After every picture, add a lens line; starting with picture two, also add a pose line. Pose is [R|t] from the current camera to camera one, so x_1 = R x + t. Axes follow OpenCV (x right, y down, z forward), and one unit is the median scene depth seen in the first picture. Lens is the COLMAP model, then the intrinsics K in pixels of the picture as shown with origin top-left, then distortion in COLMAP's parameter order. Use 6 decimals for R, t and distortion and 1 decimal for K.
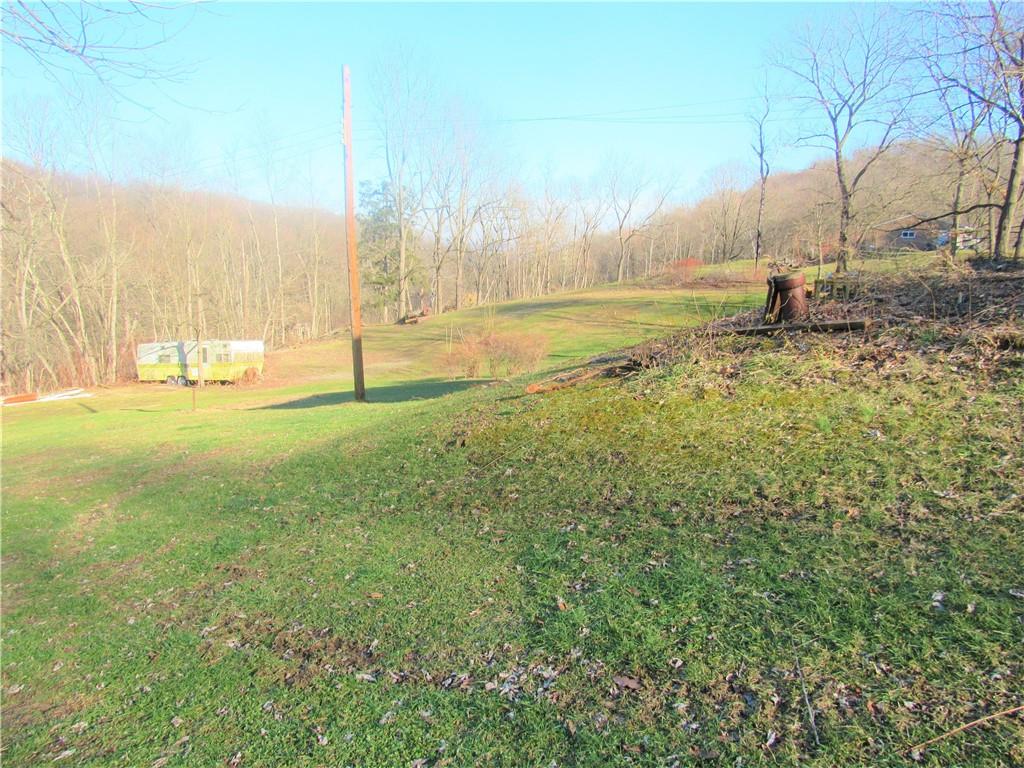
lens RADIAL K [[718.6, 0, 511.9], [0, 718.6, 383.9], [0, 0, 1]] dist [-0.002586, -0.002393]
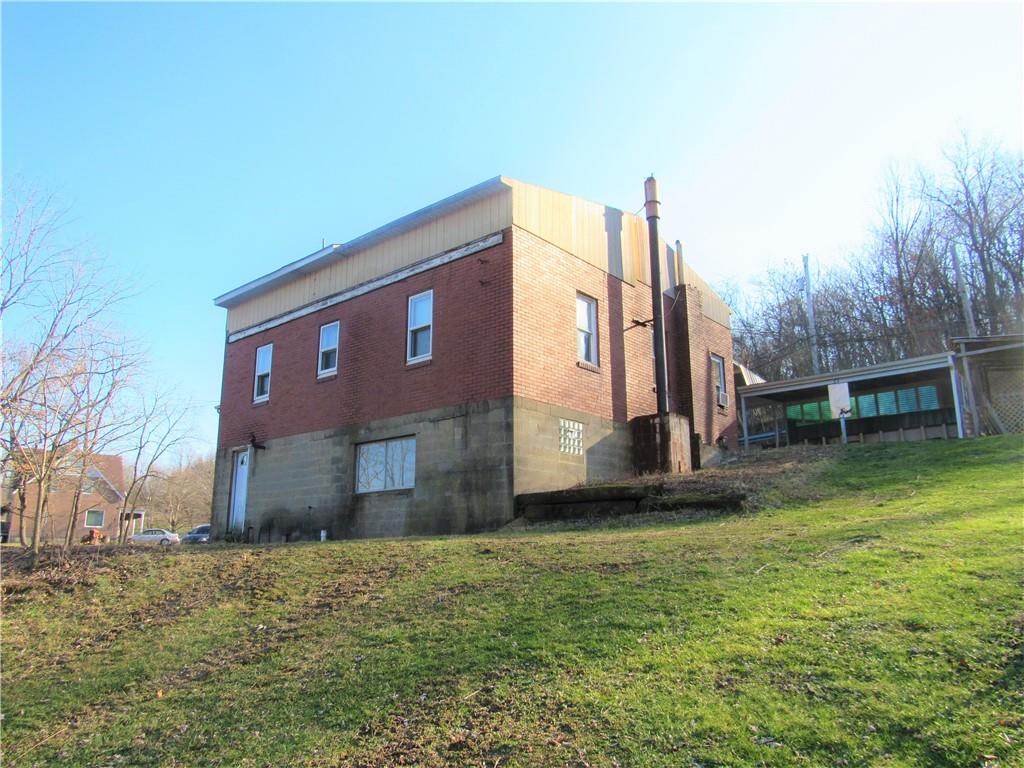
lens RADIAL K [[718.6, 0, 511.3], [0, 718.6, 385.1], [0, 0, 1]] dist [-0.002586, -0.002393]
pose [[0.291191, 0.214183, 0.932381, -0.690980], [0.142751, 0.953976, -0.263726, 0.107100], [-0.945955, 0.209893, 0.247214, -0.659362]]
